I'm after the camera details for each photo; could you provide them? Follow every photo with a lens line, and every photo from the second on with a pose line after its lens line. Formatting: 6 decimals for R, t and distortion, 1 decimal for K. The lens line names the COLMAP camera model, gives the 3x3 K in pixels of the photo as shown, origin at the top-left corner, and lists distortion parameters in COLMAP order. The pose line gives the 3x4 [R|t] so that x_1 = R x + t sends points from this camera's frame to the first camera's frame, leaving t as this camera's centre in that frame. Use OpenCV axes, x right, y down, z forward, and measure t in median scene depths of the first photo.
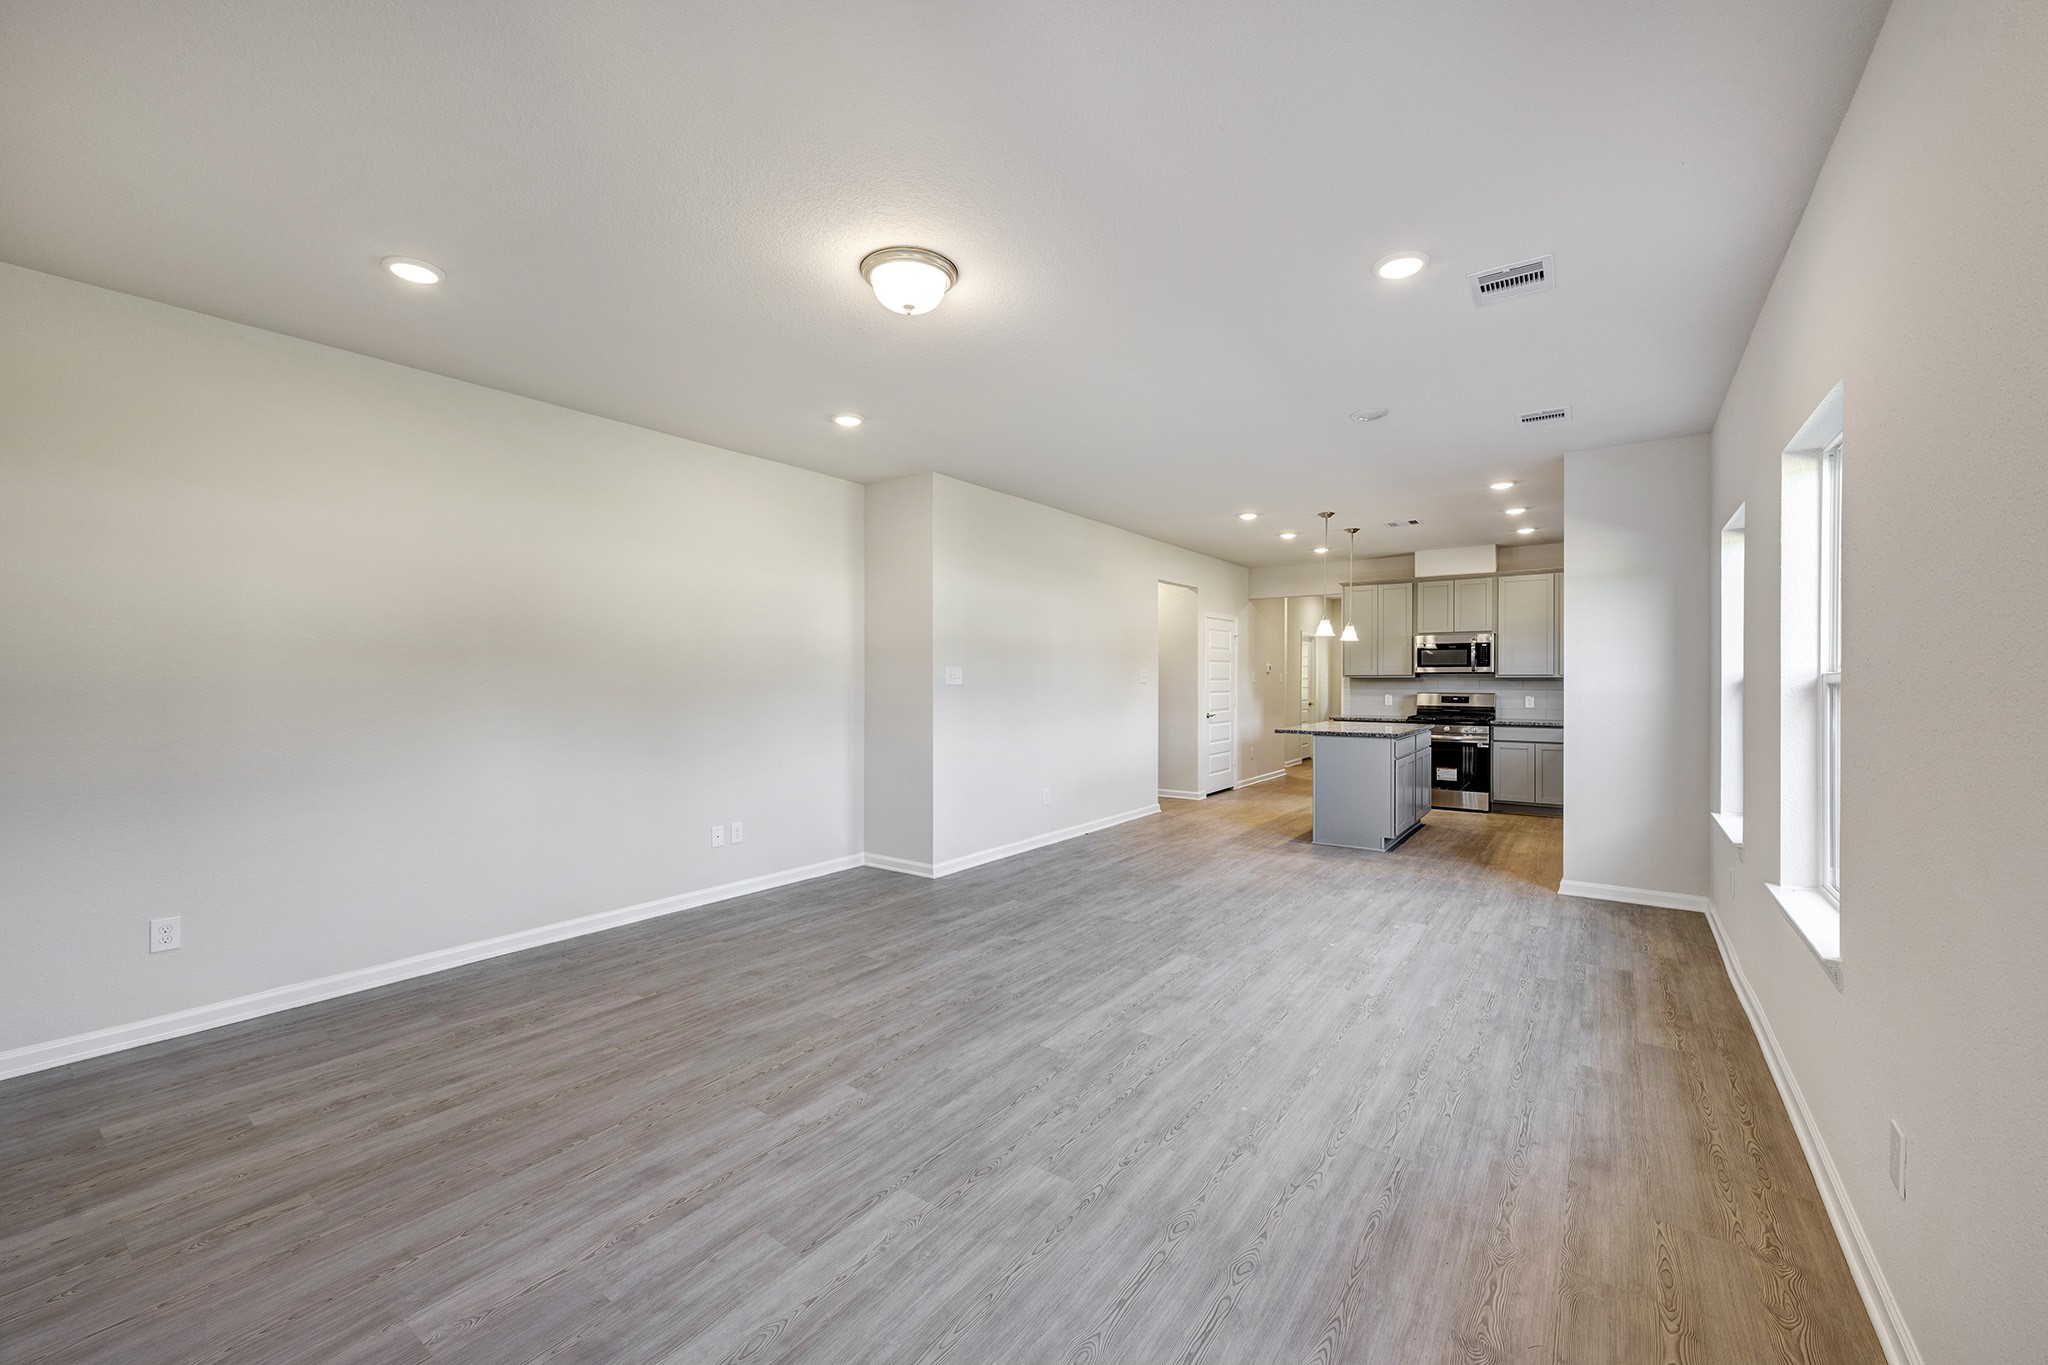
lens RADIAL K [[814.2, 0, 1027.2], [0, 814.2, 680.2], [0, 0, 1]] dist [-0.001187, -0.000100]
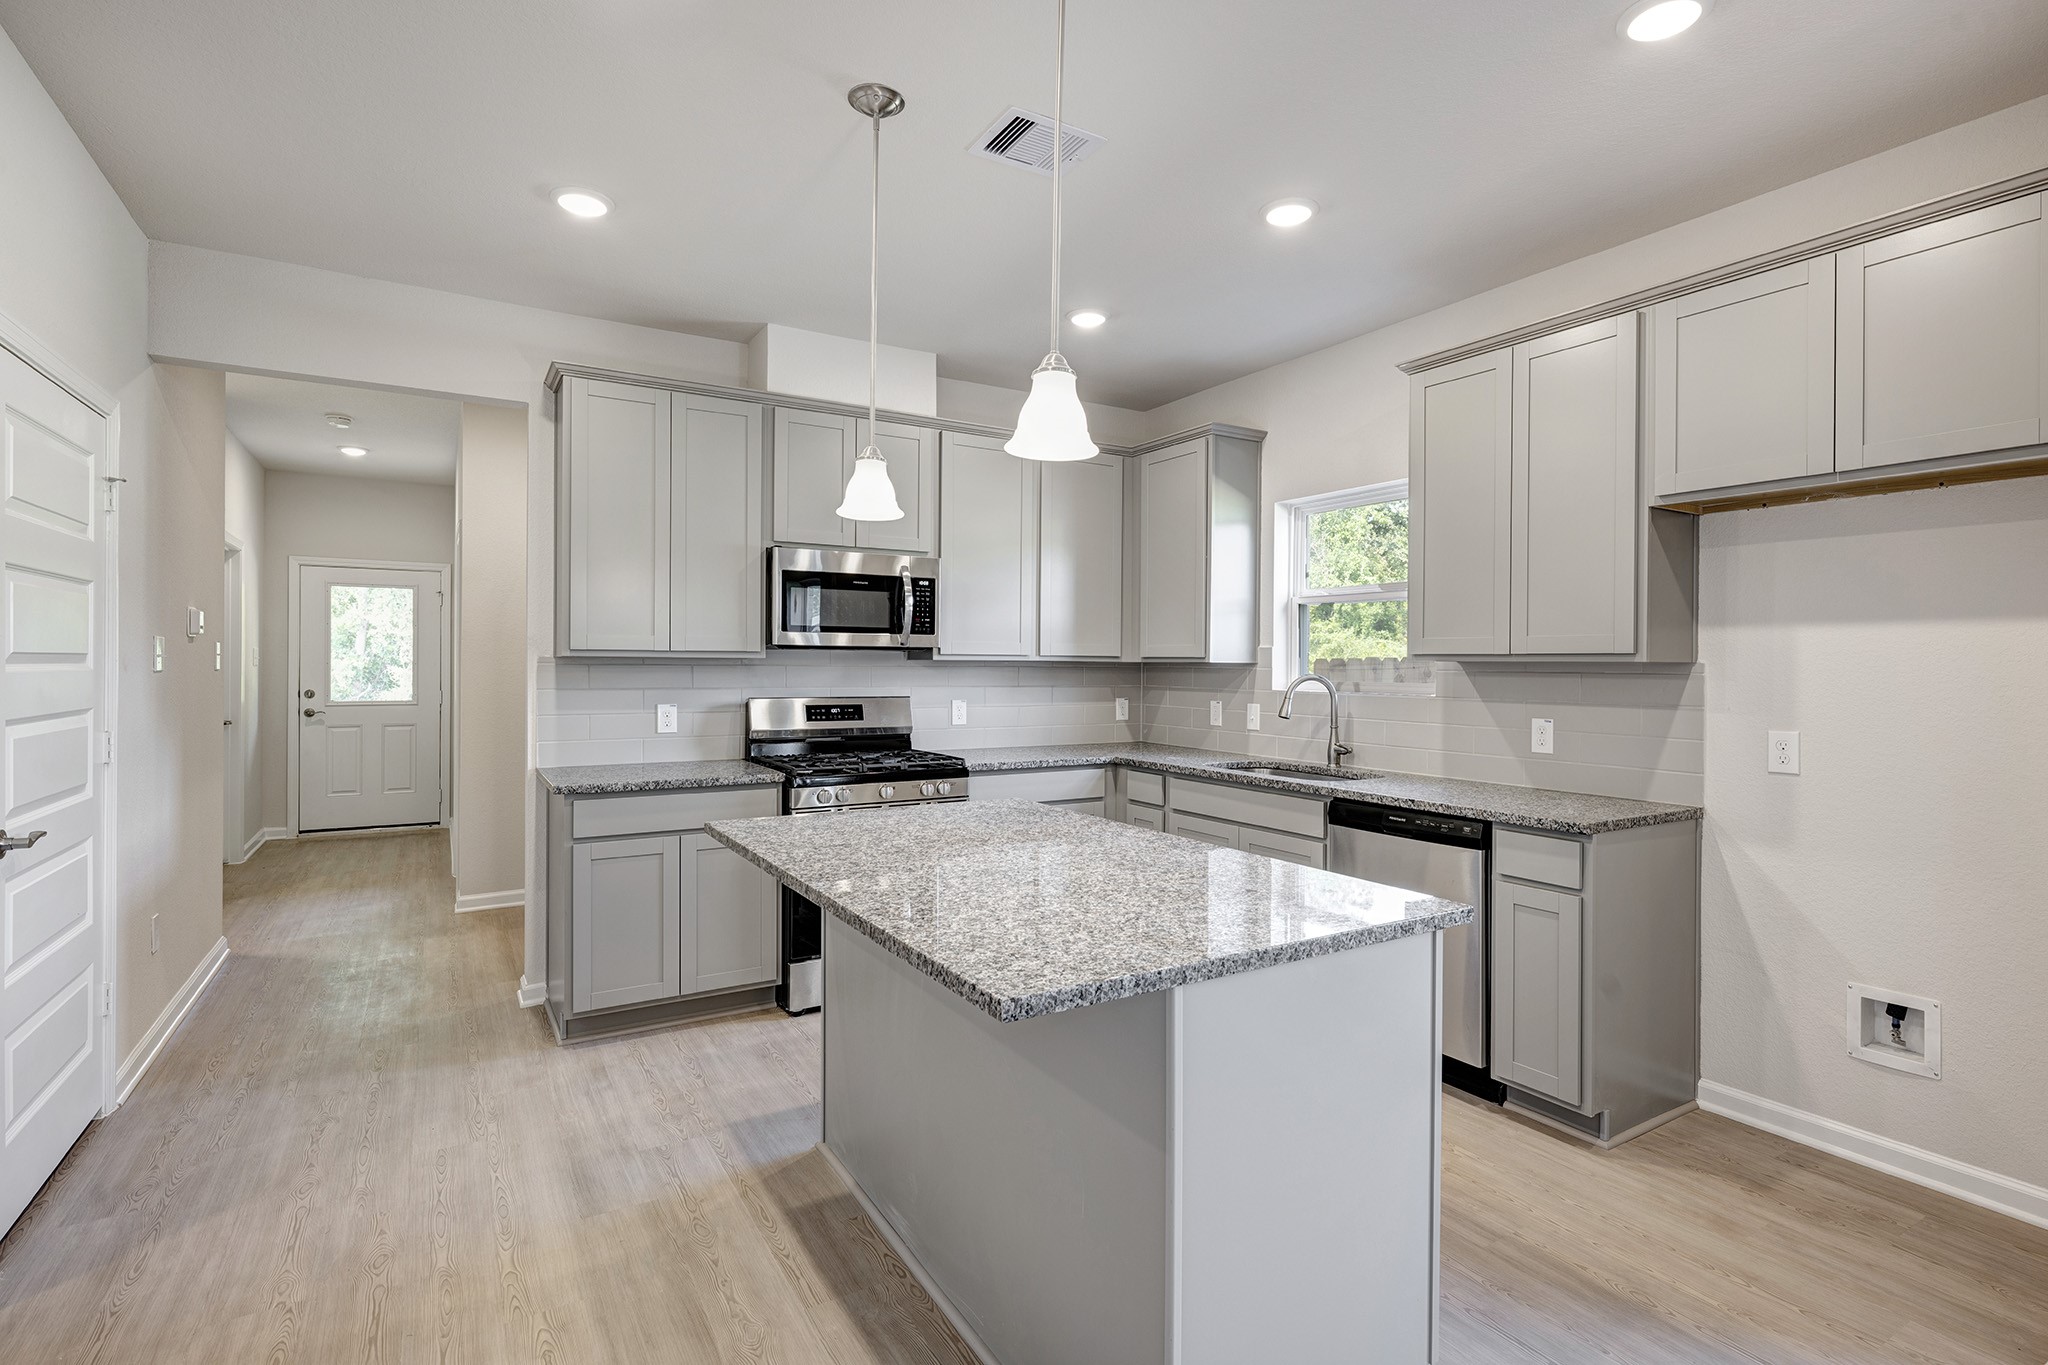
lens RADIAL K [[984.9, 0, 1040.4], [0, 984.9, 668.2], [0, 0, 1]] dist [-0.001264, 0.000942]
pose [[0.383332, -0.002366, 0.923608, 0.223196], [-0.005170, 0.999976, 0.004708, -0.003401], [-0.923596, -0.006580, 0.383310, 1.506281]]
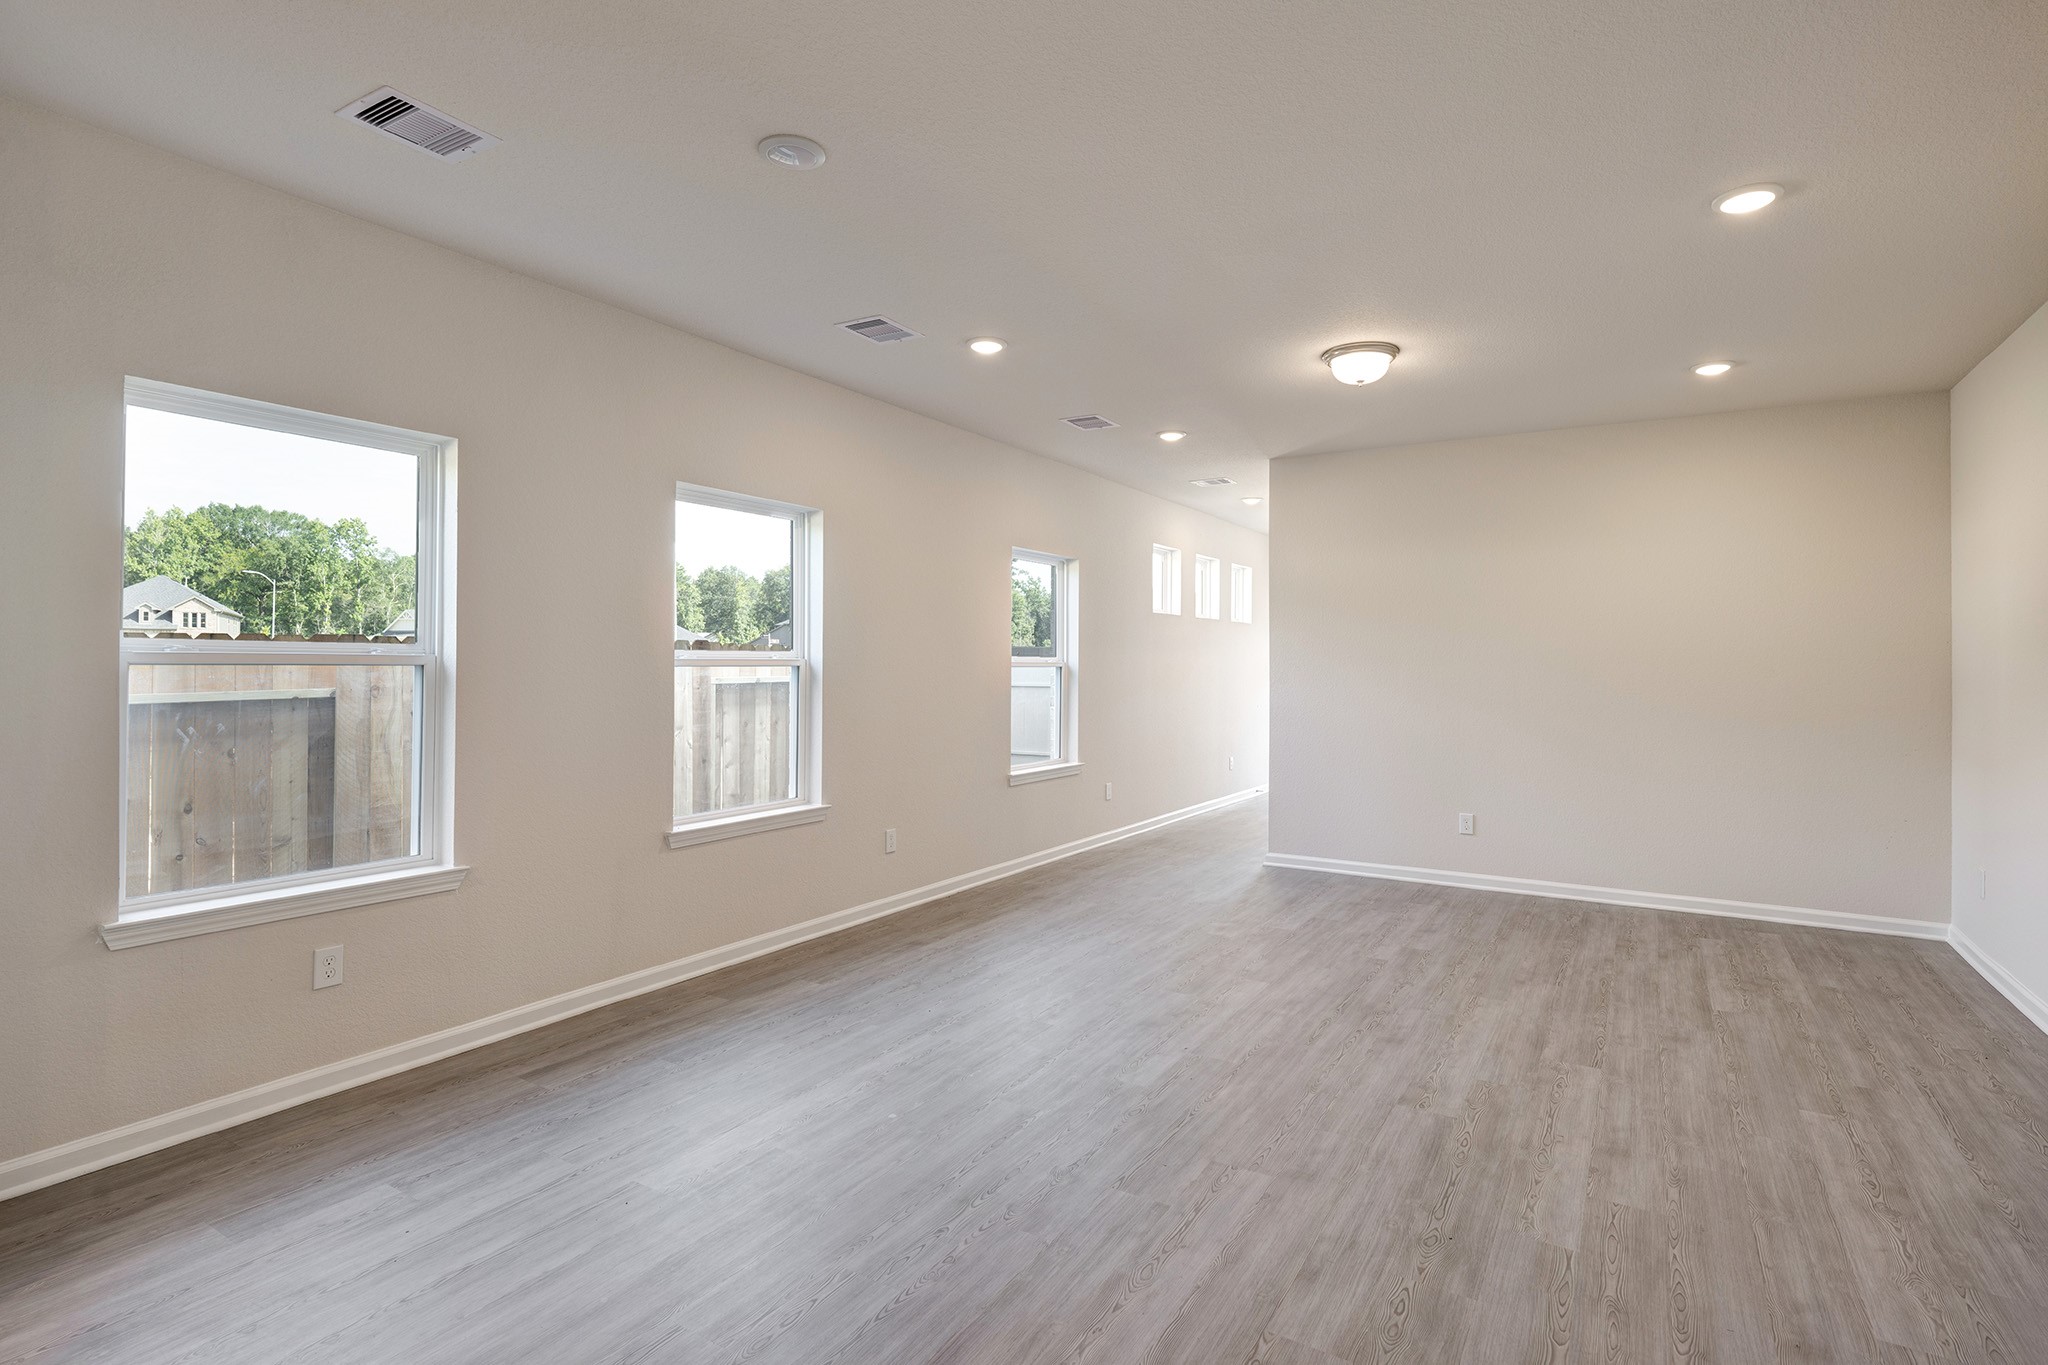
lens RADIAL K [[984.9, 0, 1059.5], [0, 984.9, 657.3], [0, 0, 1]] dist [-0.001264, 0.000942]
pose [[-0.996271, -0.007289, -0.085973, 0.316367], [-0.006939, 0.999966, -0.004366, -0.005449], [0.086002, -0.003754, -0.996288, 1.712418]]
